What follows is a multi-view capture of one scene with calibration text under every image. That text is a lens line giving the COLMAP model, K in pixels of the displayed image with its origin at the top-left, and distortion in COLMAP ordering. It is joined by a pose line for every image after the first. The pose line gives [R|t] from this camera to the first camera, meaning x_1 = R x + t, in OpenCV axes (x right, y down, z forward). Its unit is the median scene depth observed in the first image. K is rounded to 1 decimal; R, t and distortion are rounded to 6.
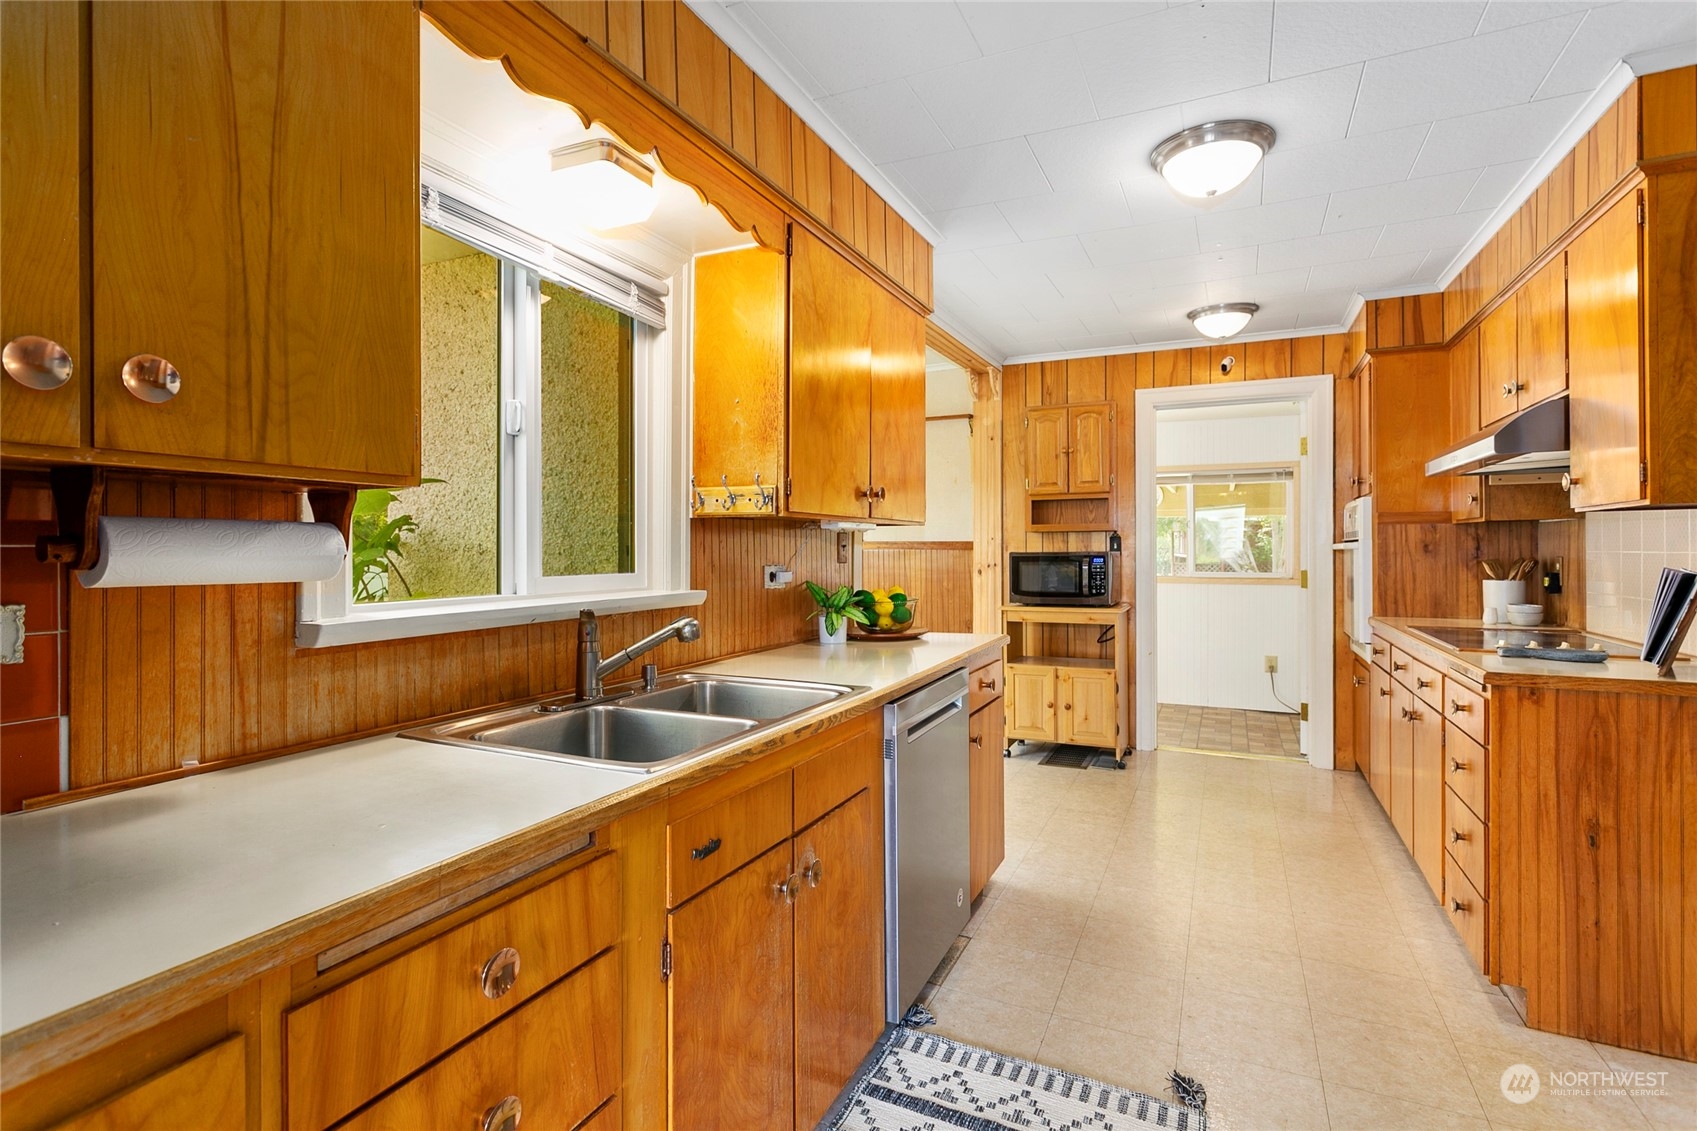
lens RADIAL K [[815.7, 0, 842.6], [0, 815.7, 545.3], [0, 0, 1]] dist [0.002856, 0.000841]
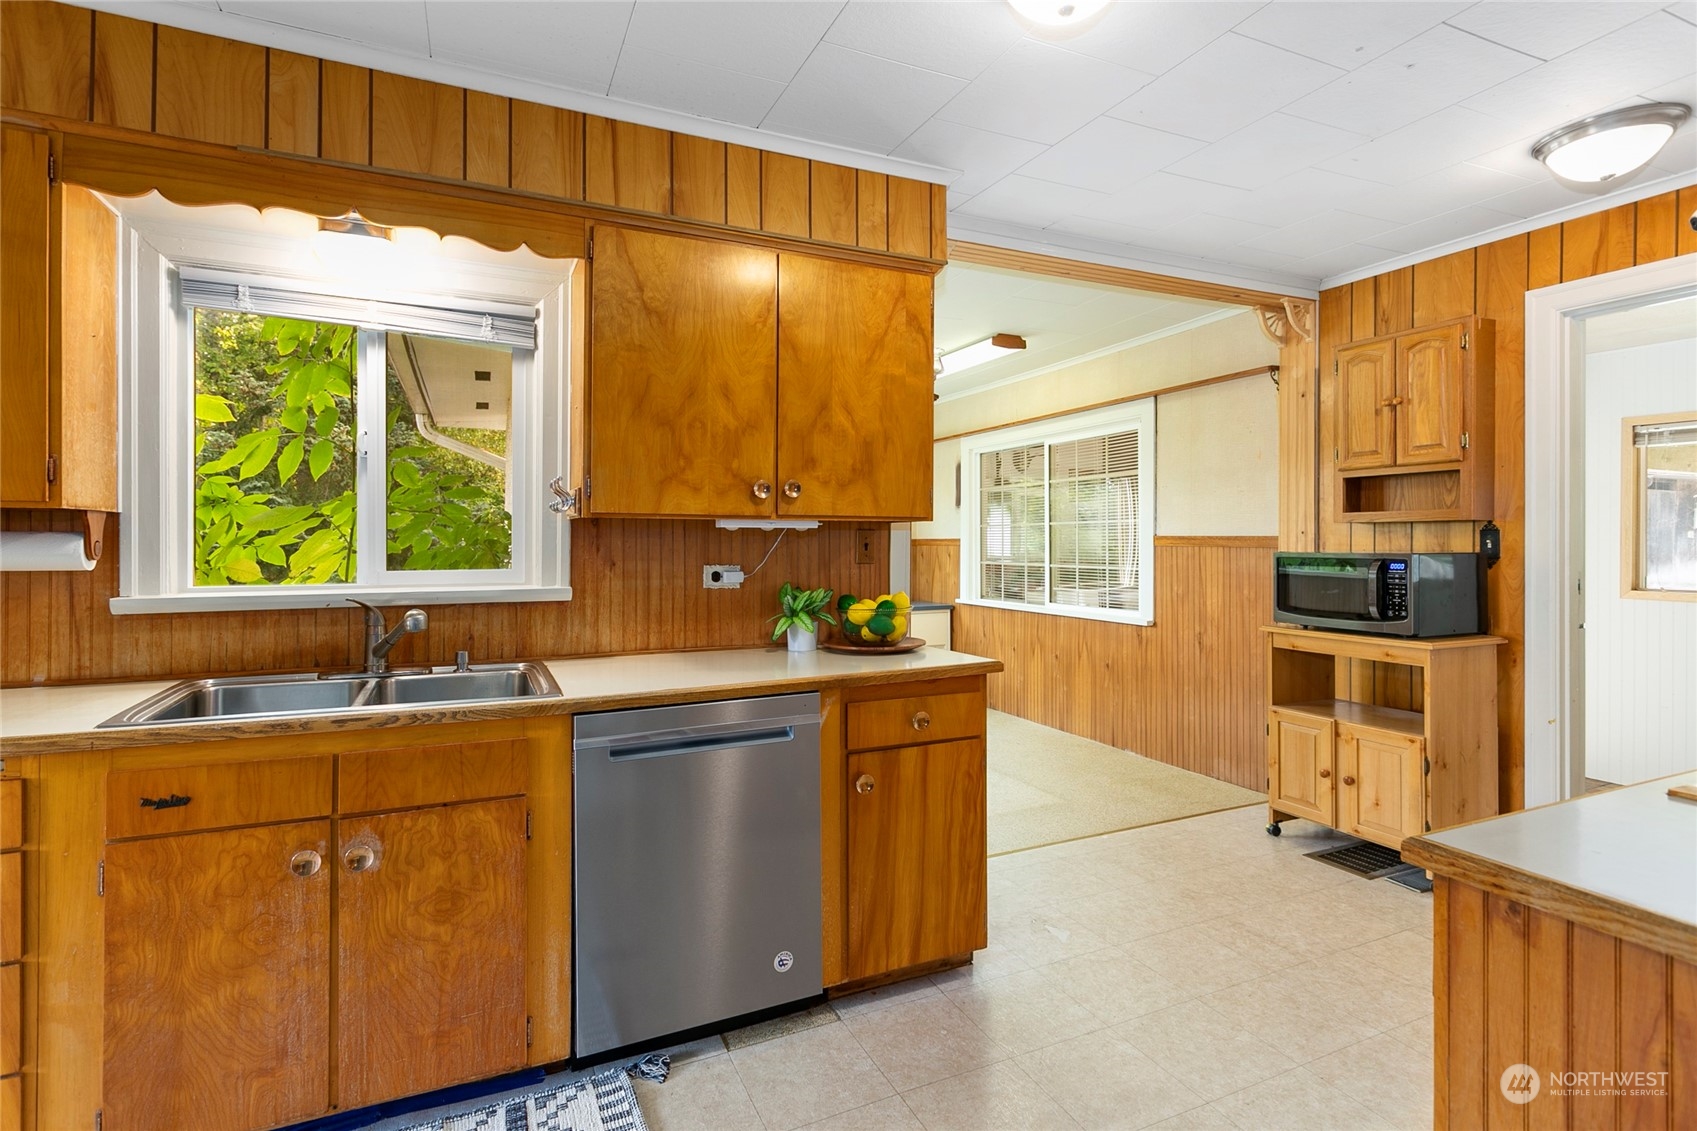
lens RADIAL K [[815.1, 0, 844.2], [0, 815.1, 532.3], [0, 0, 1]] dist [0.002930, 0.000651]
pose [[0.762352, -0.002632, -0.647157, 0.931705], [-0.000324, 0.999990, -0.004449, -0.013703], [0.647162, 0.003601, 0.762344, 0.492503]]
